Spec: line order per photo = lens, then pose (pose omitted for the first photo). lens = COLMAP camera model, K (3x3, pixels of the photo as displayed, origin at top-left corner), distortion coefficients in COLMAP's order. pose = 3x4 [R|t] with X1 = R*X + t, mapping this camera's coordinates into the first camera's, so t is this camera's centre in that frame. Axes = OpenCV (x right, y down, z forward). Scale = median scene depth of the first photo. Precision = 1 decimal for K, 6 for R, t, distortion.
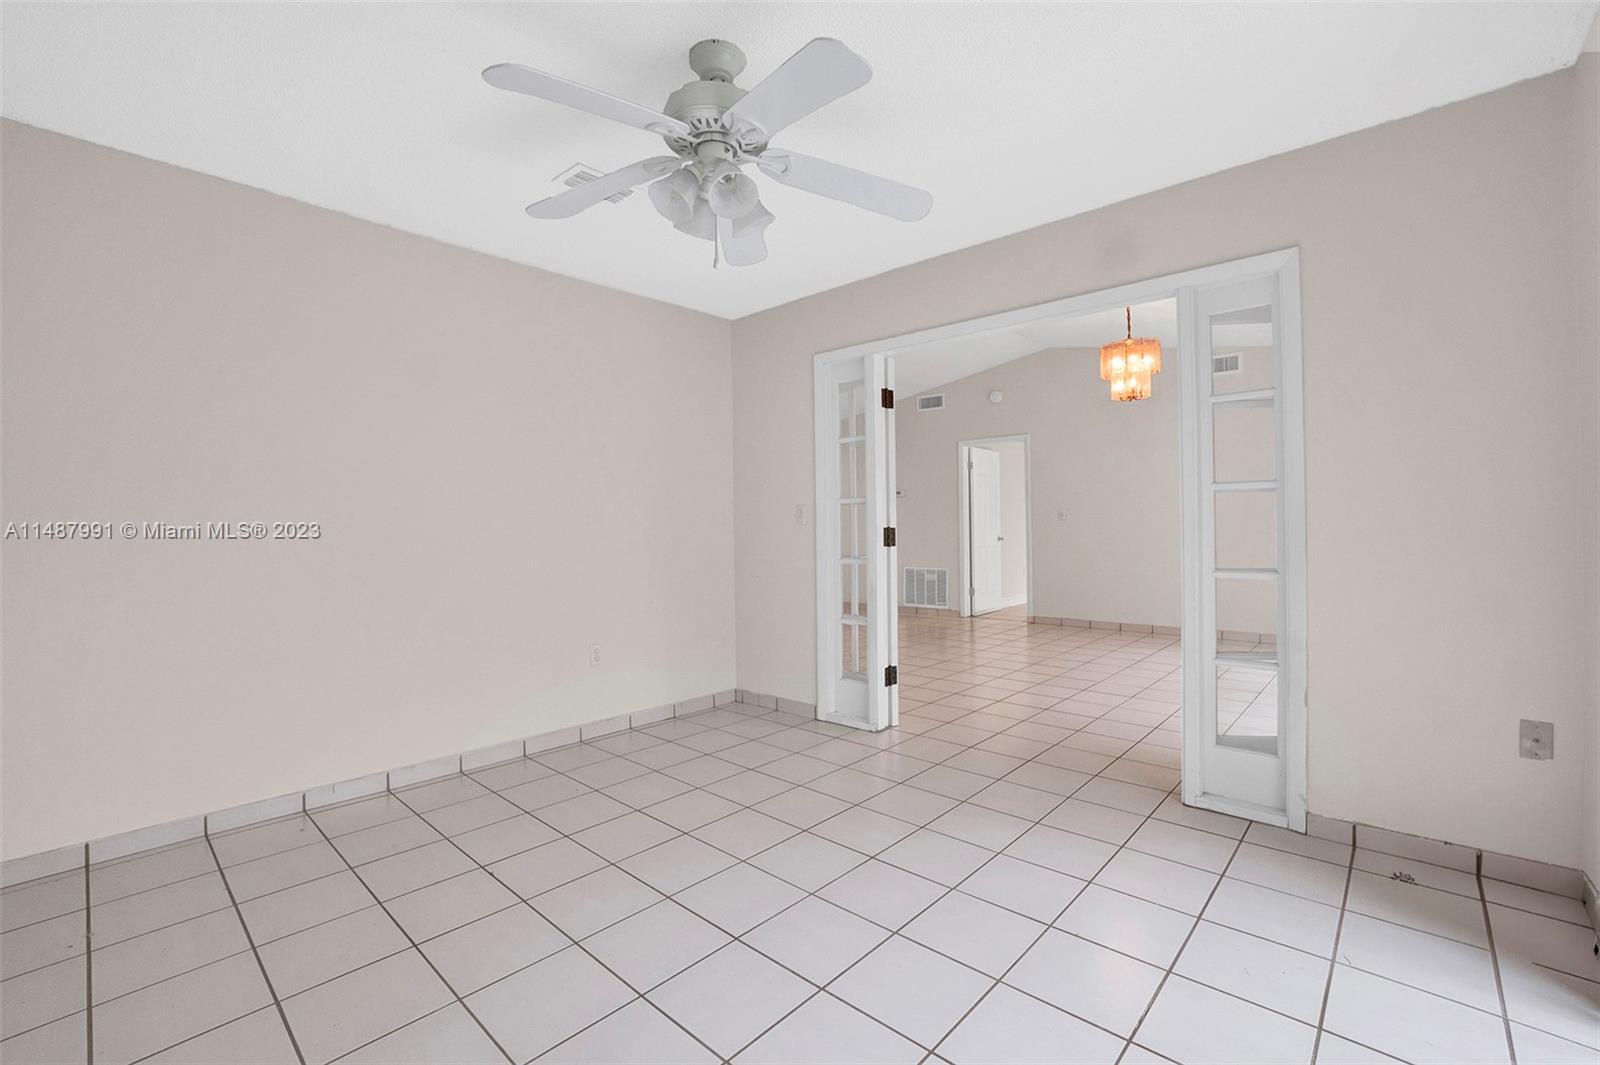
lens RADIAL K [[688.7, 0, 810.1], [0, 688.7, 539.7], [0, 0, 1]] dist [-0.047590, 0.010384]
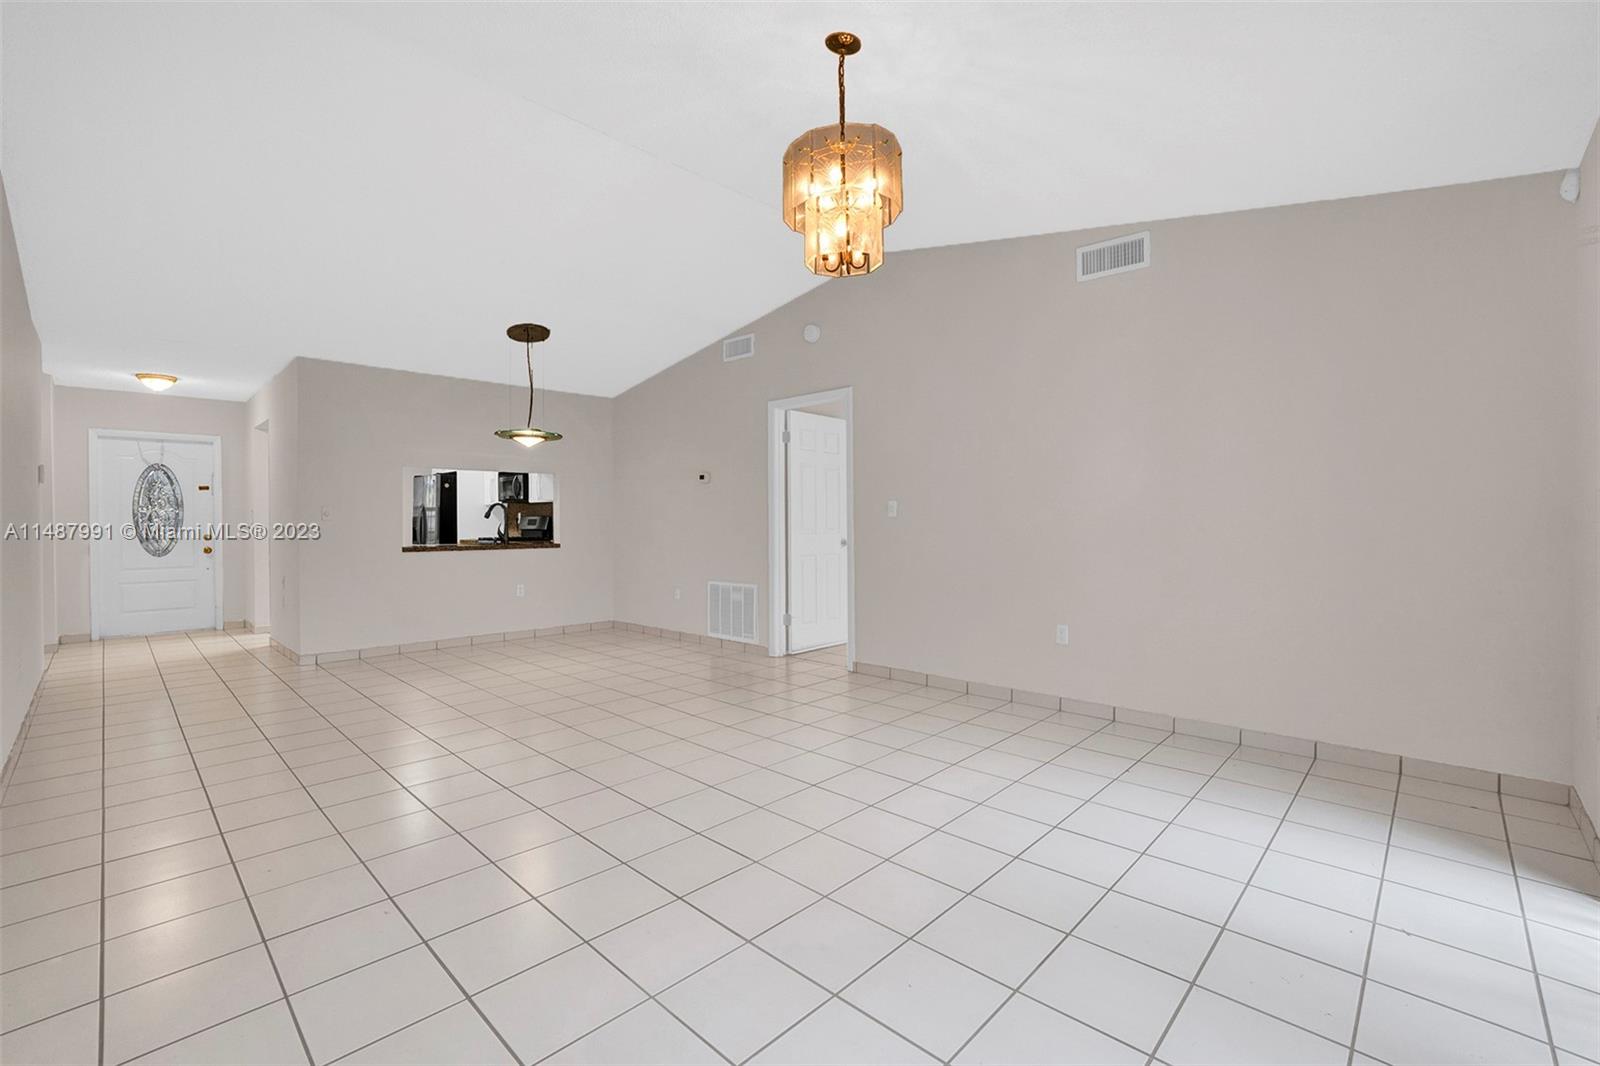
lens RADIAL K [[688.7, 0, 814.5], [0, 688.7, 525.8], [0, 0, 1]] dist [-0.047590, 0.010384]
pose [[0.999667, 0.006585, -0.024935, 0.268317], [-0.006985, 0.999847, -0.016018, -0.007283], [0.024826, 0.016187, 0.999561, 0.297908]]
